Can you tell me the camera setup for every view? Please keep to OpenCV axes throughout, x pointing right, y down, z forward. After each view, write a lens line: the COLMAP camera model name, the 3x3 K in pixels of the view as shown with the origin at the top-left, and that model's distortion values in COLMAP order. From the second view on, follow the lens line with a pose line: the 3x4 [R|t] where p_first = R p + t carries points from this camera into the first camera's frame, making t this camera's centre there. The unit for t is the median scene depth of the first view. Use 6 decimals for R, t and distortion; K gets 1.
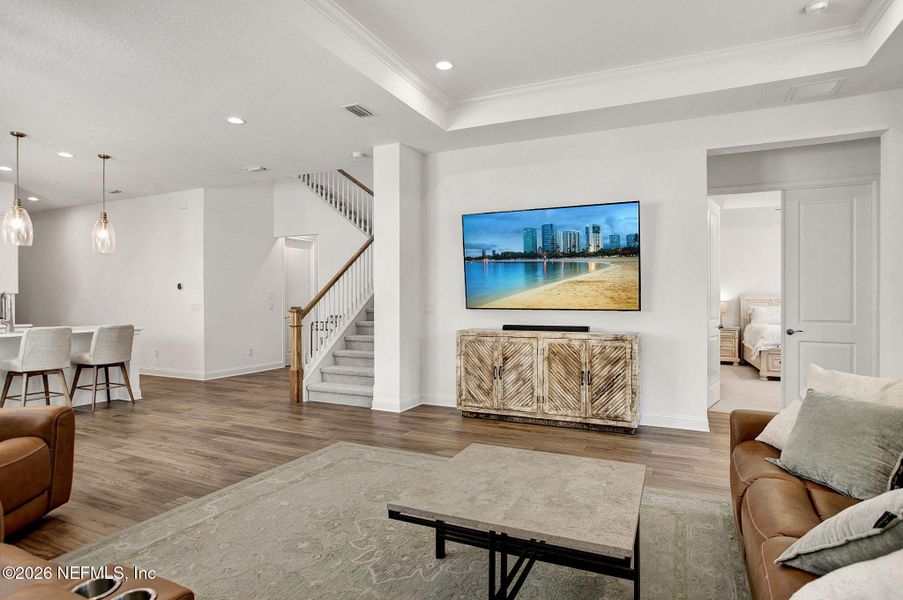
lens RADIAL K [[497.7, 0, 449.5], [0, 497.7, 300.5], [0, 0, 1]] dist [0.005862, -0.000618]
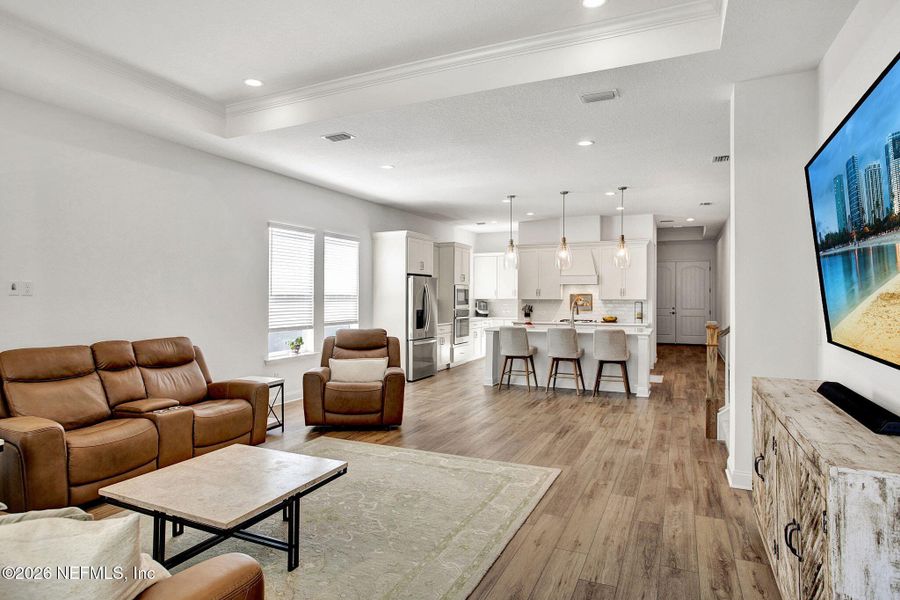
lens RADIAL K [[507.6, 0, 445.8], [0, 507.6, 292.9], [0, 0, 1]] dist [-0.004233, 0.003841]
pose [[0.017831, -0.006134, -0.999822, 0.613640], [0.004977, 0.999969, -0.006046, -0.036454], [0.999829, -0.004868, 0.017861, 0.647029]]
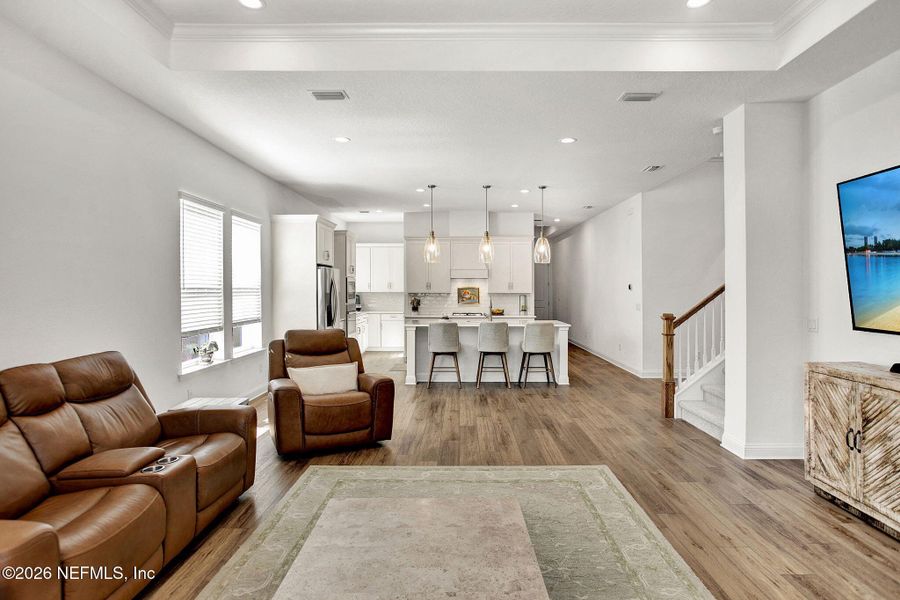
lens RADIAL K [[507.6, 0, 450.4], [0, 507.6, 285.6], [0, 0, 1]] dist [-0.004233, 0.003841]
pose [[0.431718, -0.004760, -0.901996, 0.428368], [0.003502, 0.999987, -0.003602, -0.041639], [0.902002, -0.001604, 0.431730, 0.278297]]
